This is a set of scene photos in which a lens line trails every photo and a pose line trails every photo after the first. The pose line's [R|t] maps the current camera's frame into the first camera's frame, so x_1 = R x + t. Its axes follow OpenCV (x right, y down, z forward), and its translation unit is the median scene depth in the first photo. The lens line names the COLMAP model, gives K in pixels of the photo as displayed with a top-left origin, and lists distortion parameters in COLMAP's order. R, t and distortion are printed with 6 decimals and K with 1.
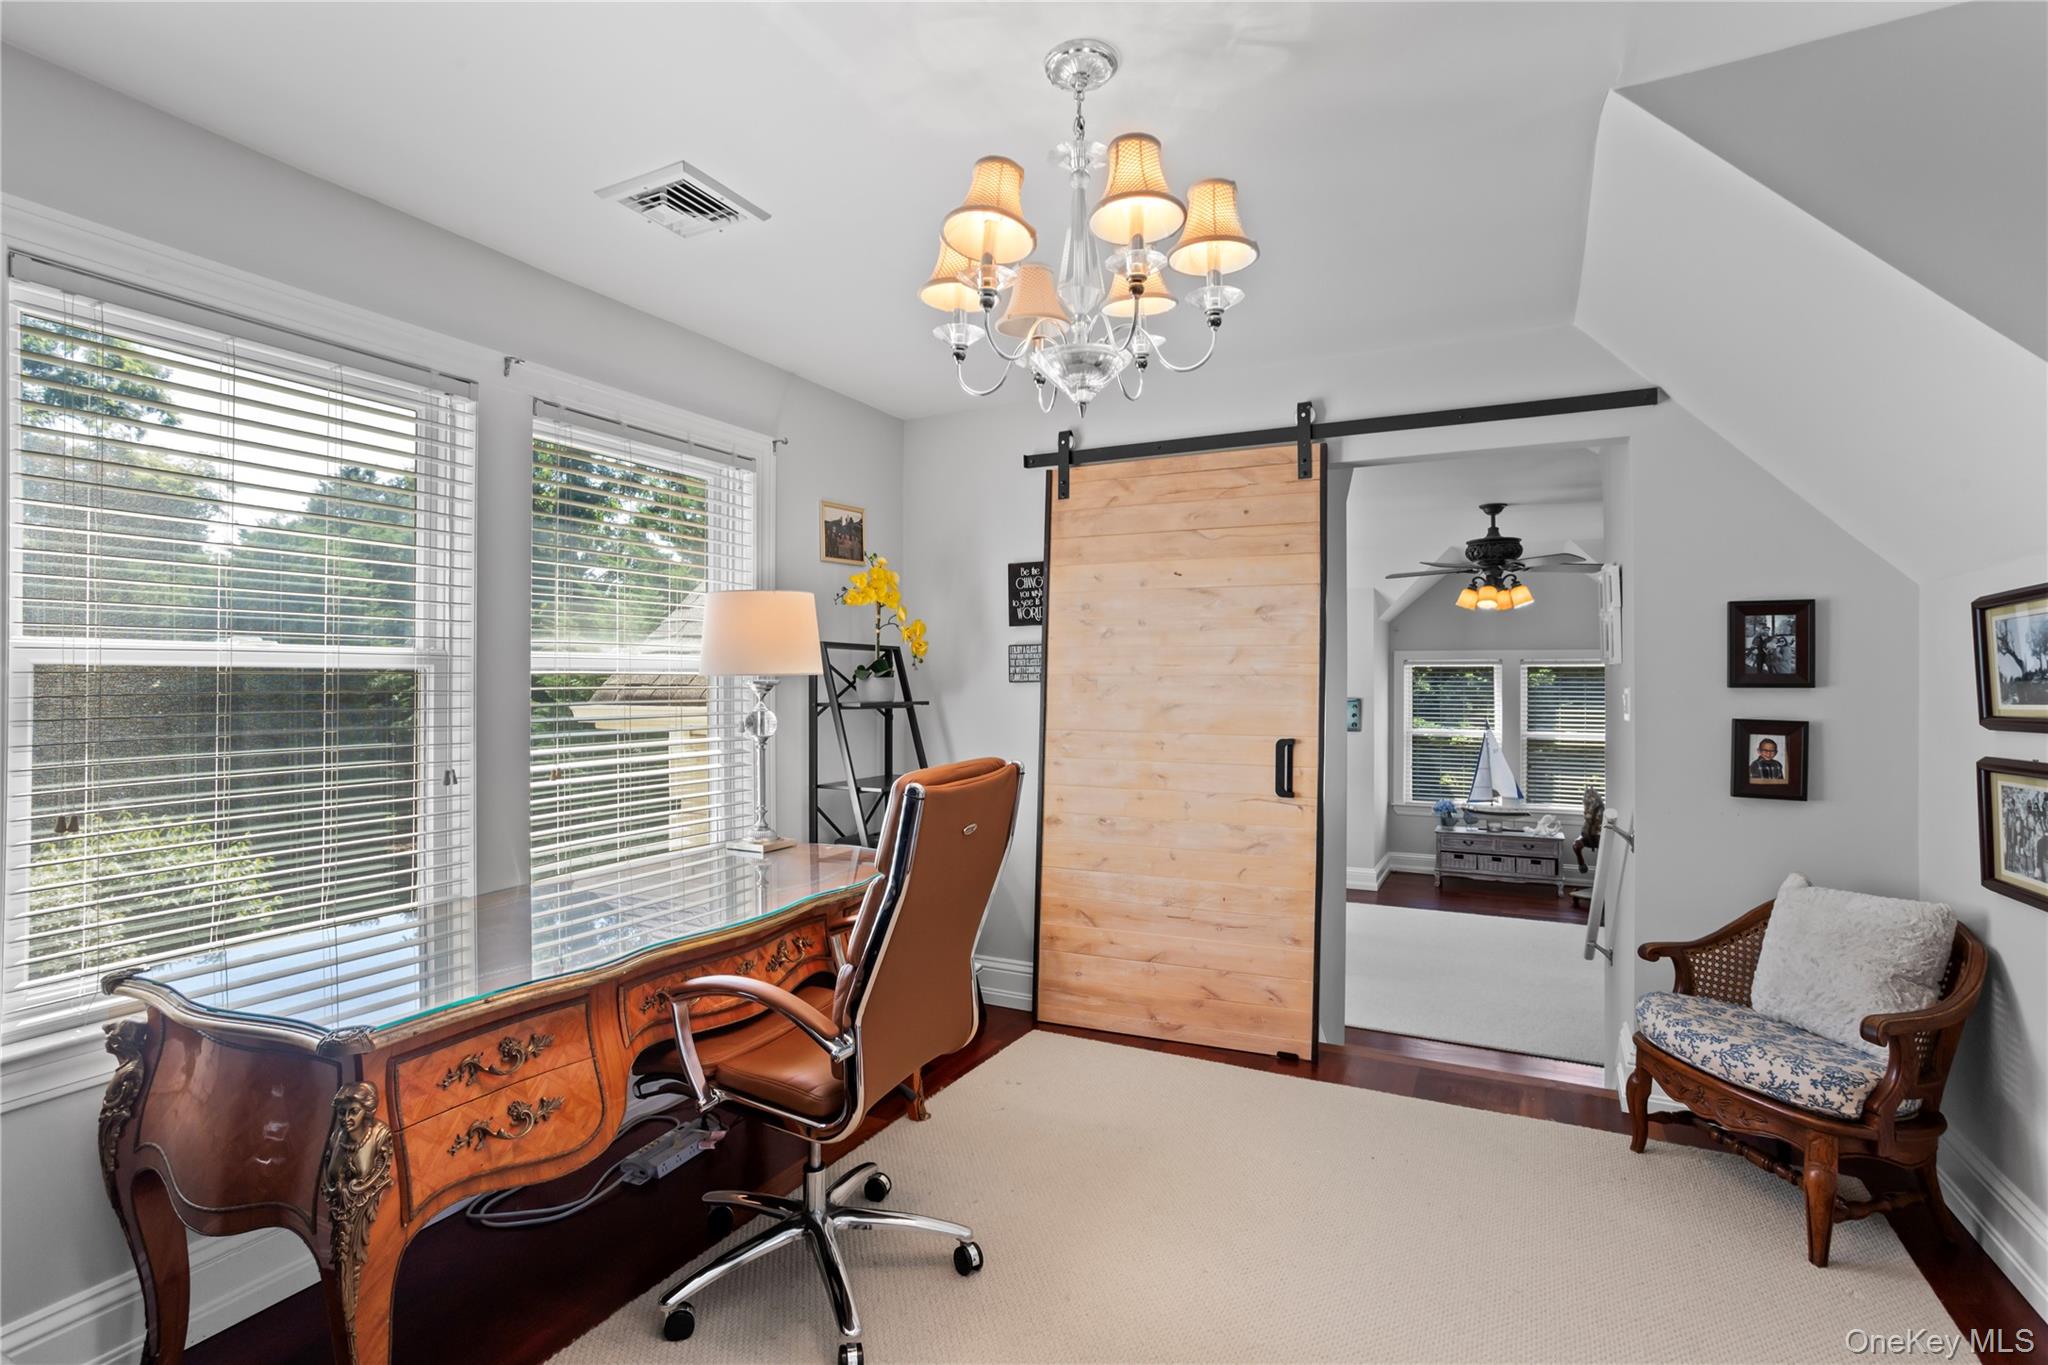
lens RADIAL K [[986.8, 0, 1026.1], [0, 986.8, 677.9], [0, 0, 1]] dist [-0.003214, -0.000037]
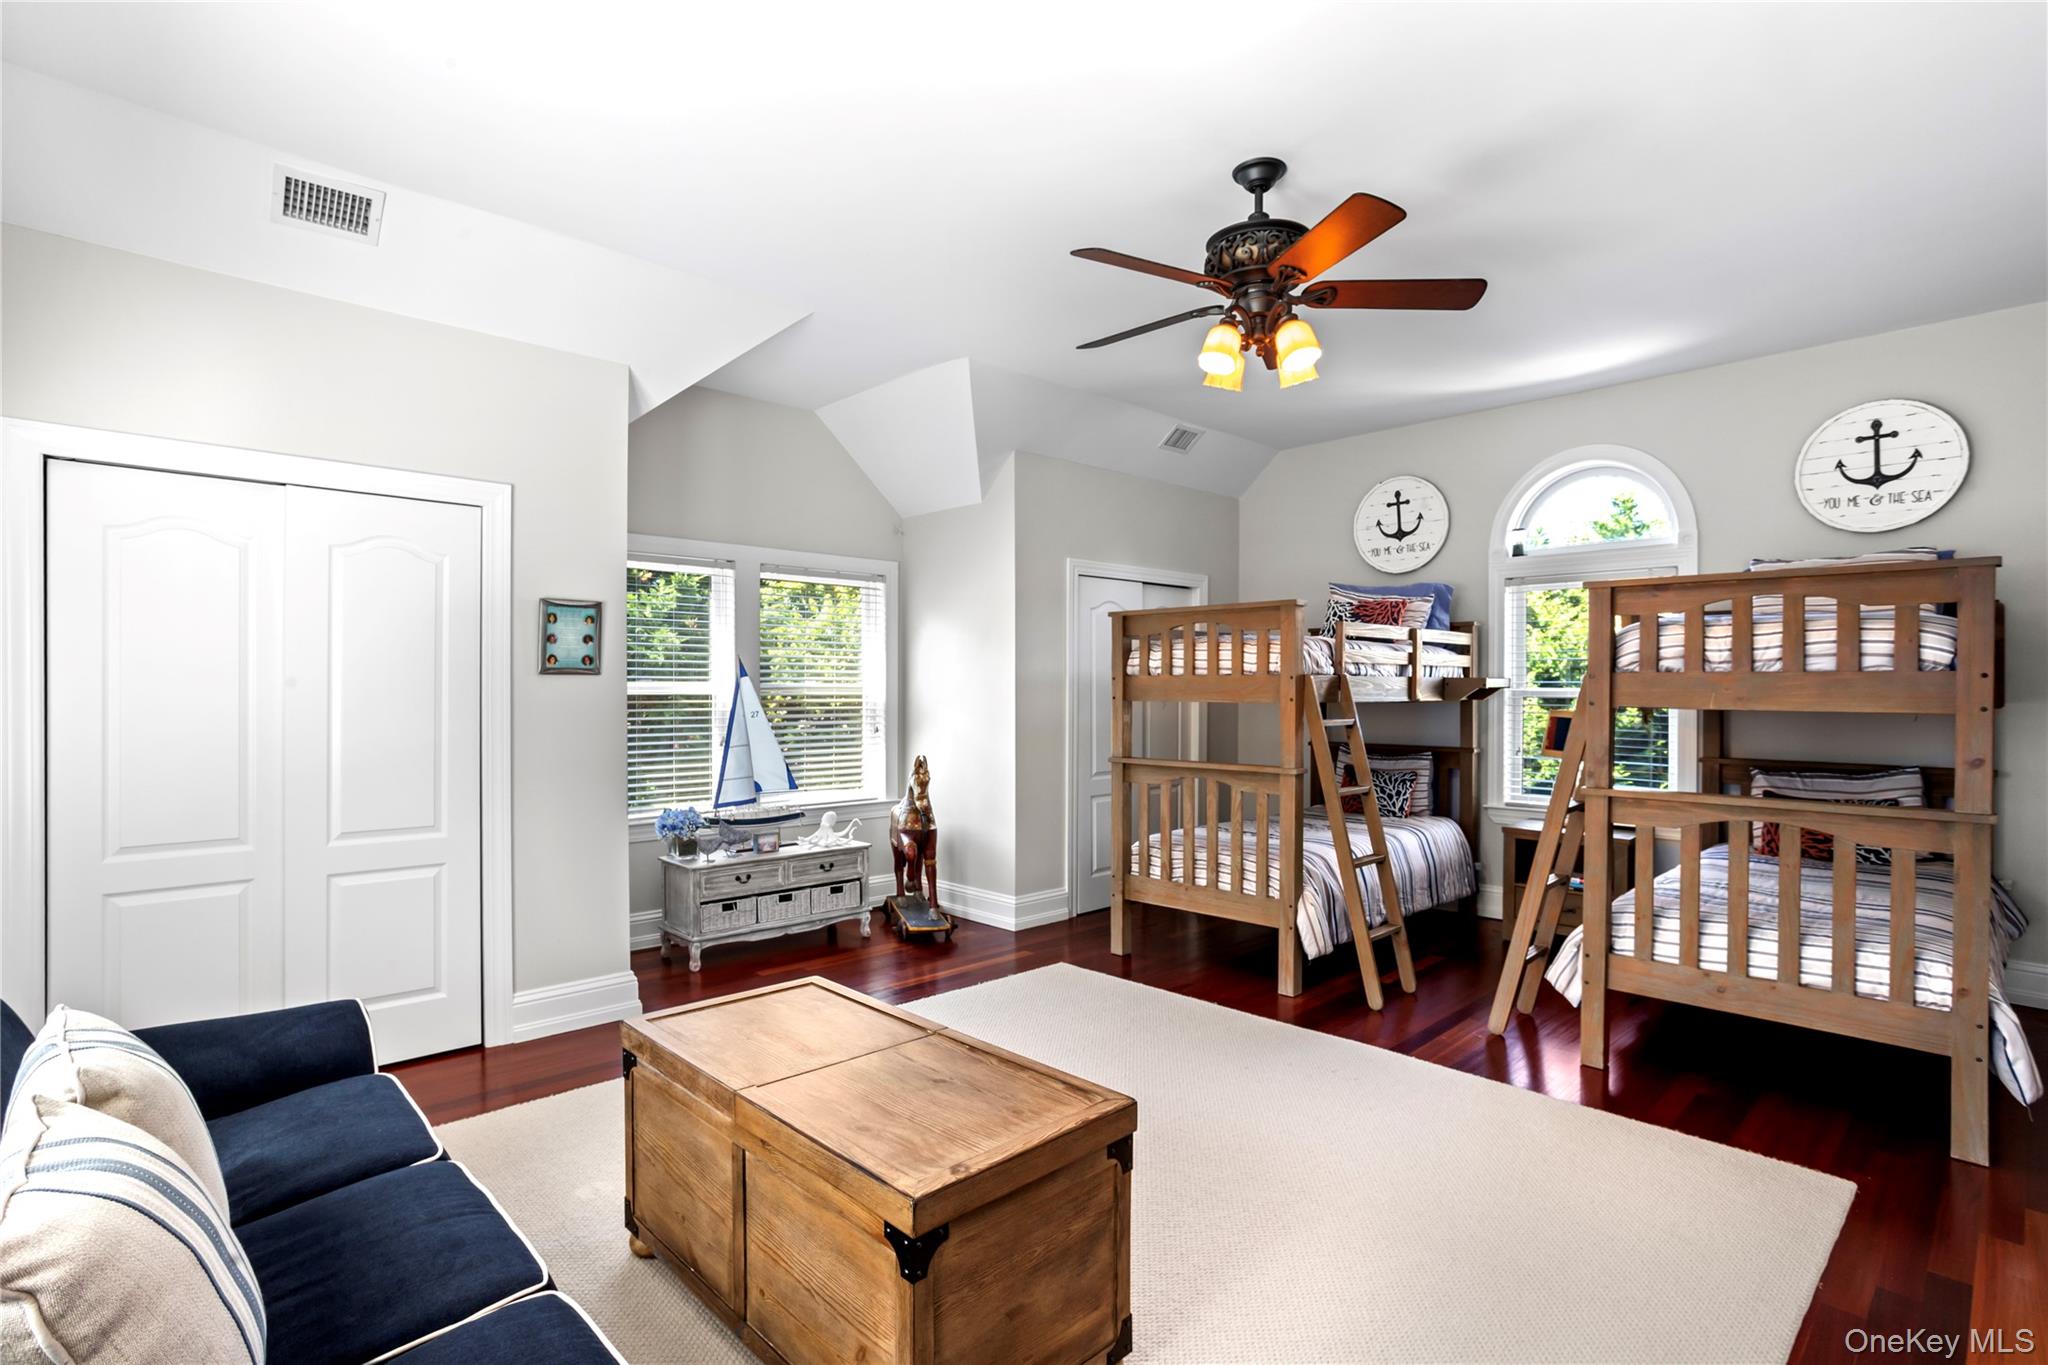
lens RADIAL K [[986.8, 0, 1026.3], [0, 986.8, 694.0], [0, 0, 1]] dist [-0.003214, -0.000037]
pose [[0.331741, 0.006162, 0.943350, -0.026580], [0.000397, 0.999978, -0.006671, 0.066900], [-0.943370, 0.002588, 0.331731, 0.668215]]
